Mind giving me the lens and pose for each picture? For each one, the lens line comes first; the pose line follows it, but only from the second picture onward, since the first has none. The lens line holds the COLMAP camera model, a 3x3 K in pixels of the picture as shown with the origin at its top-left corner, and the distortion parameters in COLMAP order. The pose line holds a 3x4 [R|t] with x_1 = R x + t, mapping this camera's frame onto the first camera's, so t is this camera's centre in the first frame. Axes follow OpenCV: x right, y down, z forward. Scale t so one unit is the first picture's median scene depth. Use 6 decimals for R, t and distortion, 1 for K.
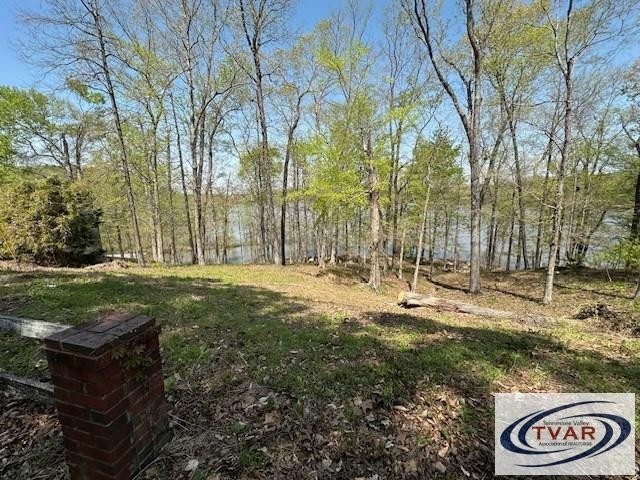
lens RADIAL K [[252.5, 0, 319.2], [0, 252.5, 240.9], [0, 0, 1]] dist [-0.012898, 0.001123]
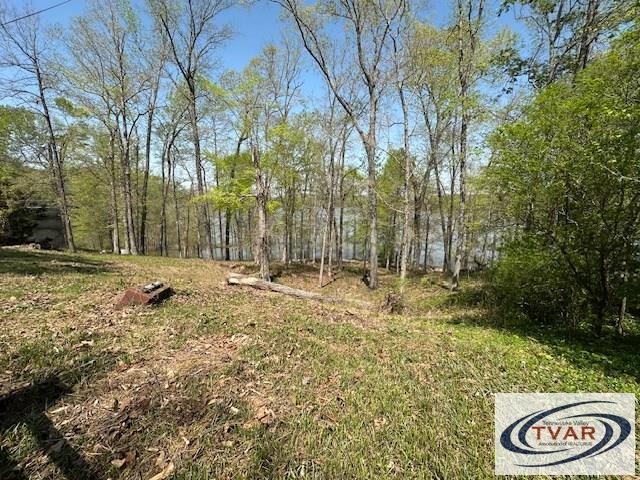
lens RADIAL K [[252.5, 0, 321.8], [0, 252.5, 239.0], [0, 0, 1]] dist [-0.012898, 0.001123]
pose [[0.998705, 0.029721, -0.041293, 0.469246], [-0.031233, 0.998846, -0.036474, 0.033282], [0.040161, 0.037717, 0.998481, -0.147133]]
